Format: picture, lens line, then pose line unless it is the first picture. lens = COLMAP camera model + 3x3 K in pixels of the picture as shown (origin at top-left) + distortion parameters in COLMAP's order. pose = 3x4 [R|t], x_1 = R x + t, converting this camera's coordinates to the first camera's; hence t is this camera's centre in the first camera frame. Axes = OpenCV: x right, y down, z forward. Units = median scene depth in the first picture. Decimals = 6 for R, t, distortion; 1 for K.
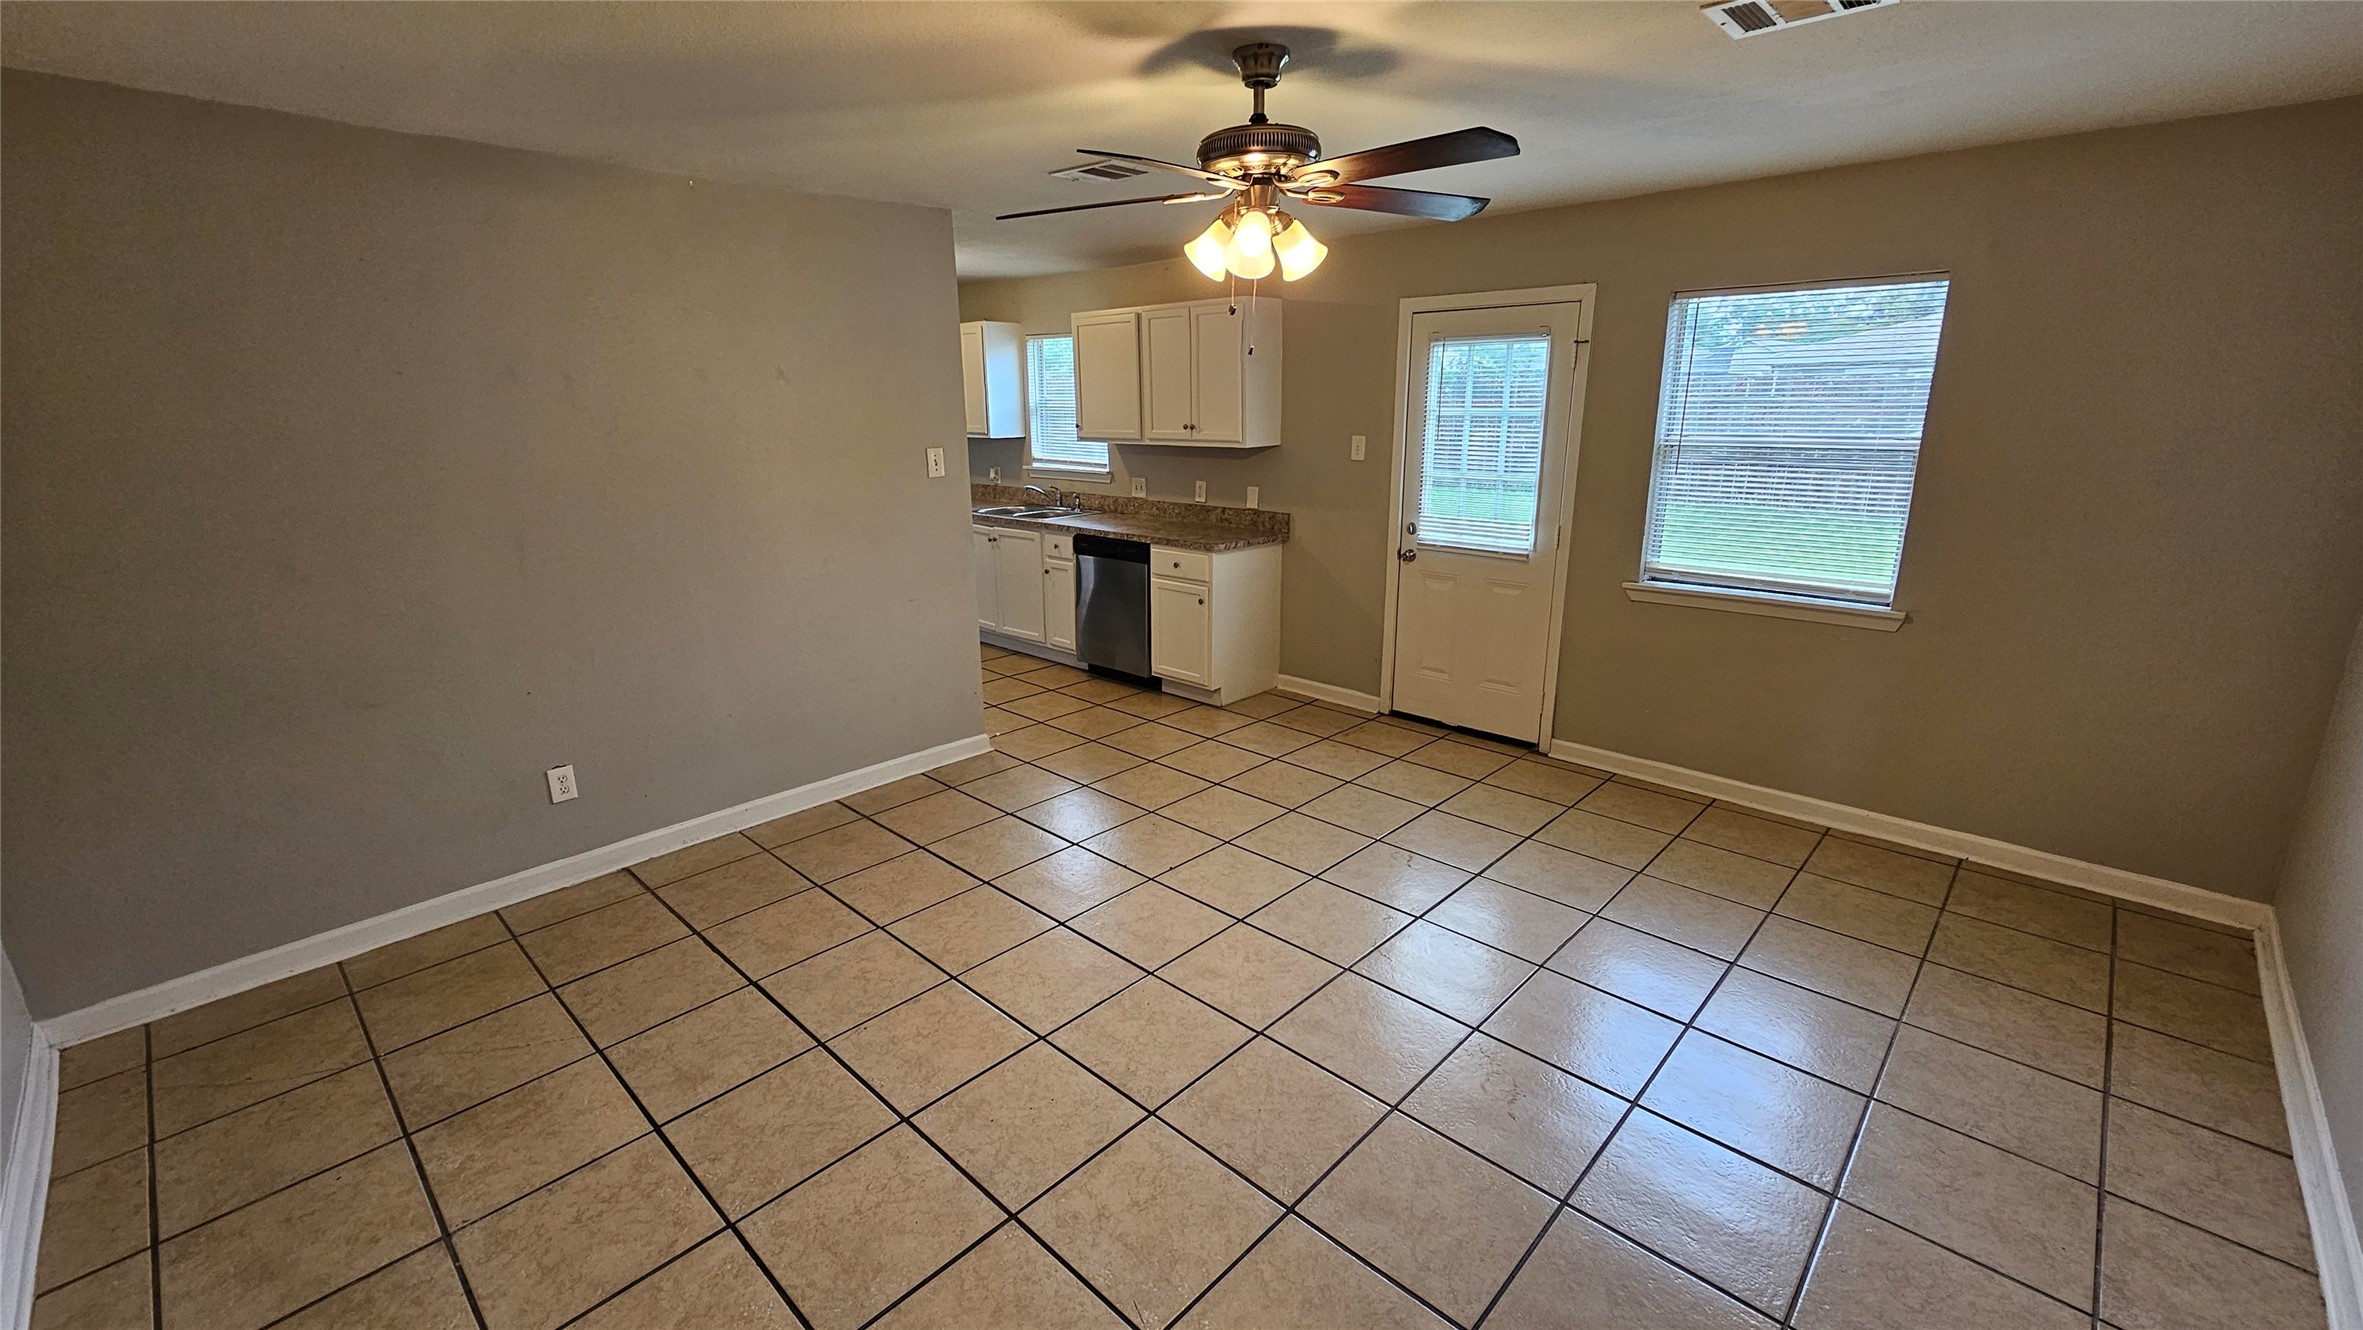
lens RADIAL K [[970.5, 0, 1175.7], [0, 970.5, 667.6], [0, 0, 1]] dist [0.000366, -0.001378]
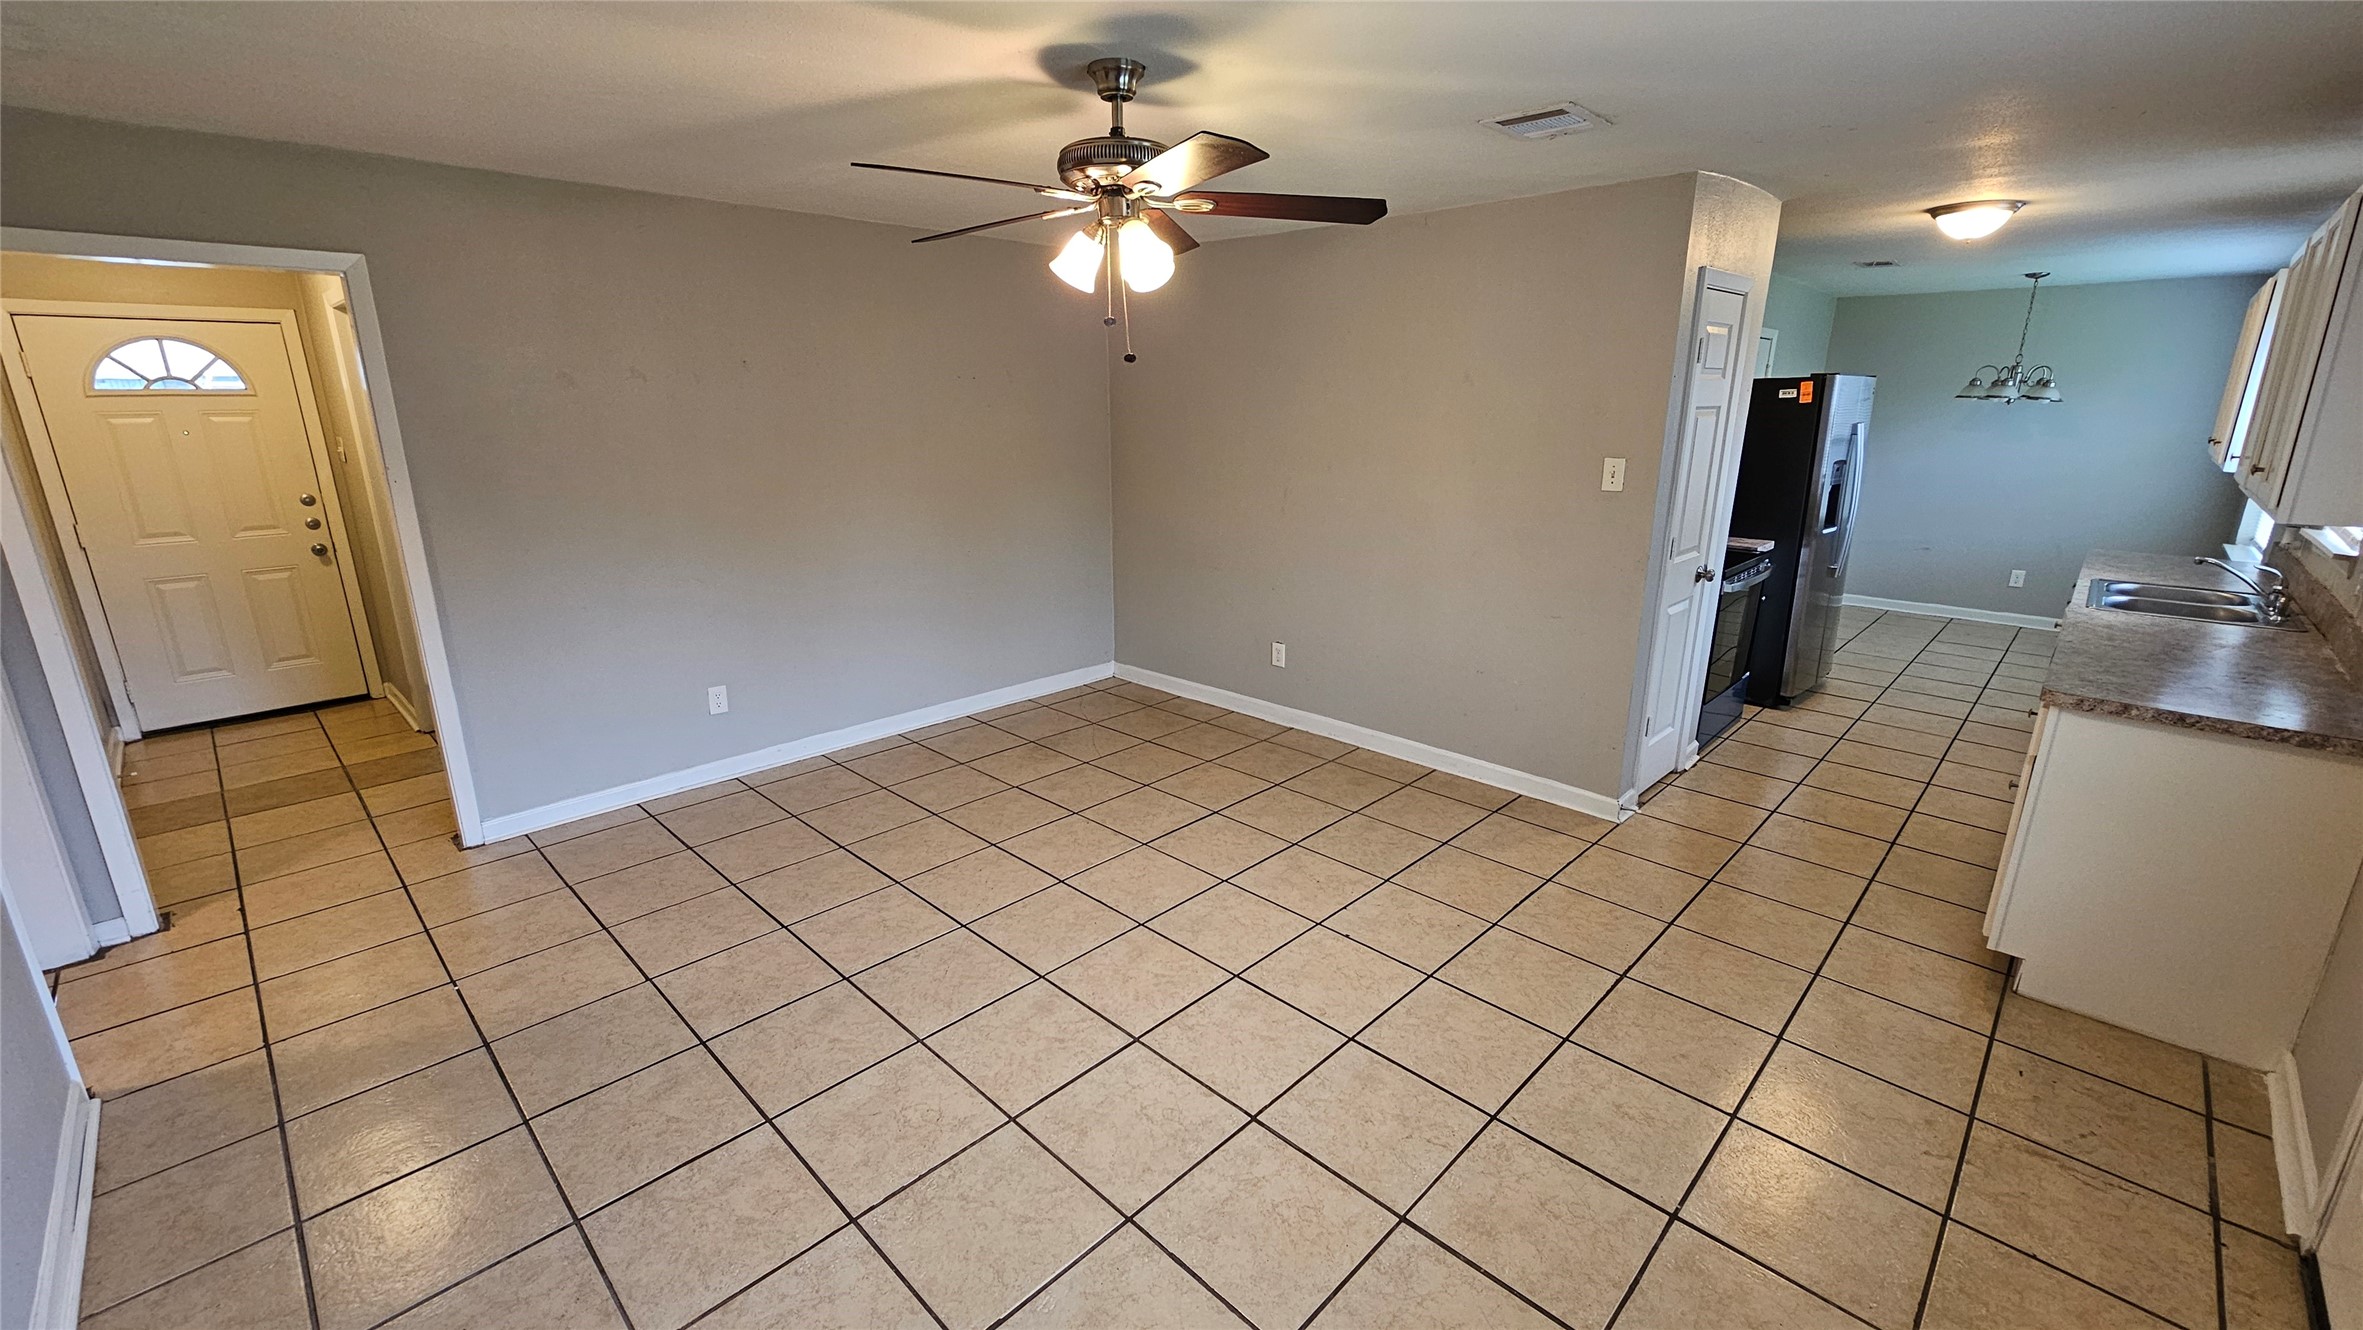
lens RADIAL K [[970.5, 0, 1170.3], [0, 970.5, 662.5], [0, 0, 1]] dist [0.000366, -0.001378]
pose [[-0.021063, 0.274063, -0.961481, 0.675809], [-0.272585, 0.923686, 0.269261, -0.188069], [0.961901, 0.267757, 0.055250, 0.633787]]
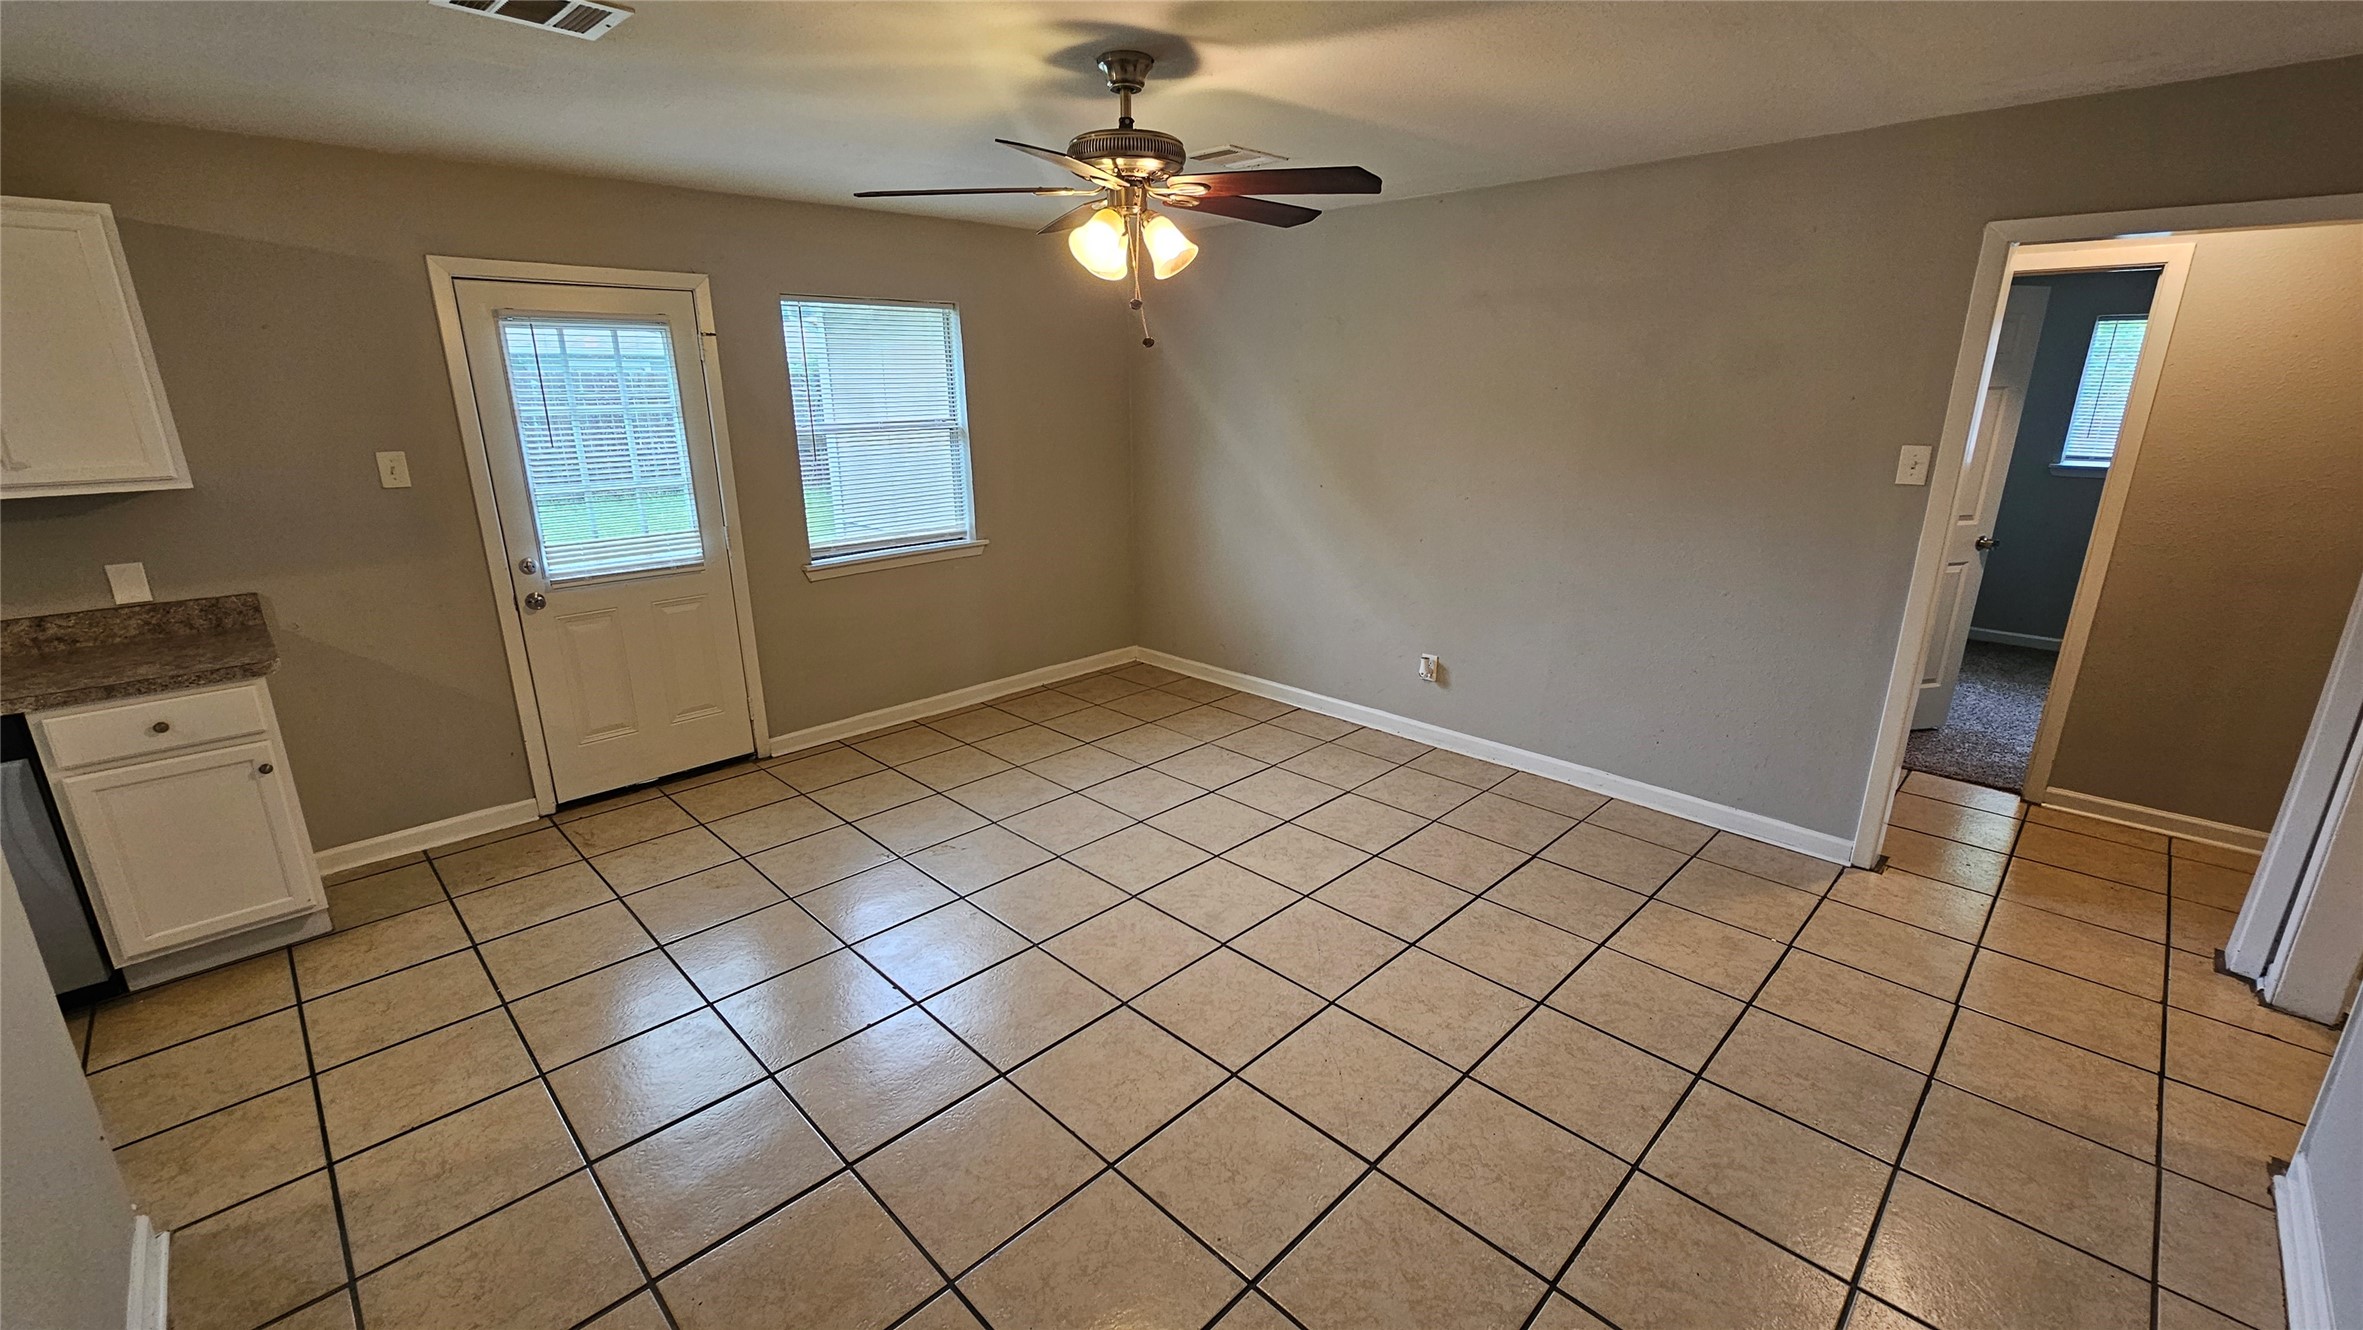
lens RADIAL K [[970.5, 0, 1183.7], [0, 970.5, 656.3], [0, 0, 1]] dist [0.000366, -0.001378]
pose [[0.023262, -0.265956, 0.963704, -0.597096], [0.274648, 0.928575, 0.249632, -0.152915], [-0.961263, 0.258872, 0.094645, 0.547196]]
